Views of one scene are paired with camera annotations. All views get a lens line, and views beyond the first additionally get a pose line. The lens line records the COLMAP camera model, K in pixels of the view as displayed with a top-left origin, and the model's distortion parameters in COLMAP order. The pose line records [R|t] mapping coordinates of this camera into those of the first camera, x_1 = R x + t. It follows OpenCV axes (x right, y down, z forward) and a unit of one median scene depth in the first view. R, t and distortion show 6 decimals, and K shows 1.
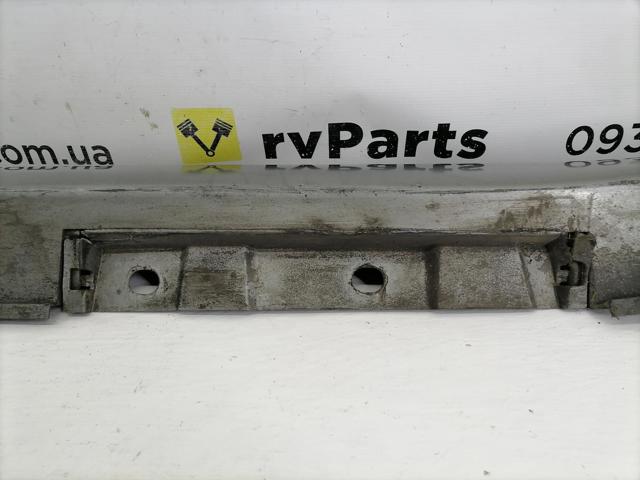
lens RADIAL K [[484.4, 0, 315.2], [0, 484.4, 242.7], [0, 0, 1]] dist [0.042799, -0.013772]
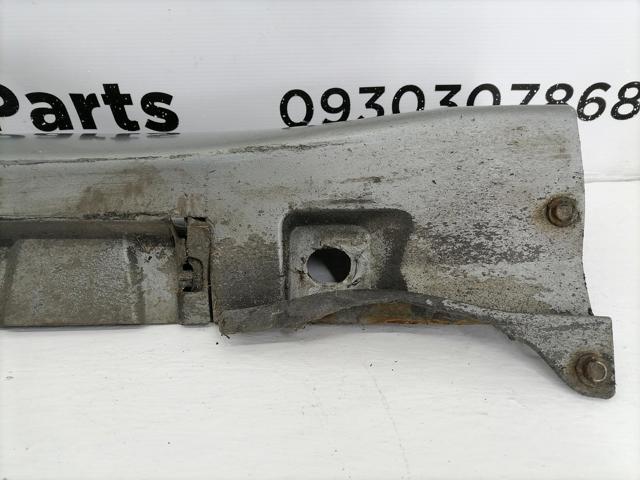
lens RADIAL K [[484.4, 0, 321.8], [0, 484.4, 238.4], [0, 0, 1]] dist [0.042799, -0.013772]
pose [[0.999984, -0.002654, -0.005033, 0.713917], [0.002480, 0.999408, -0.034303, 0.033478], [0.005121, 0.034290, 0.999399, 0.274890]]
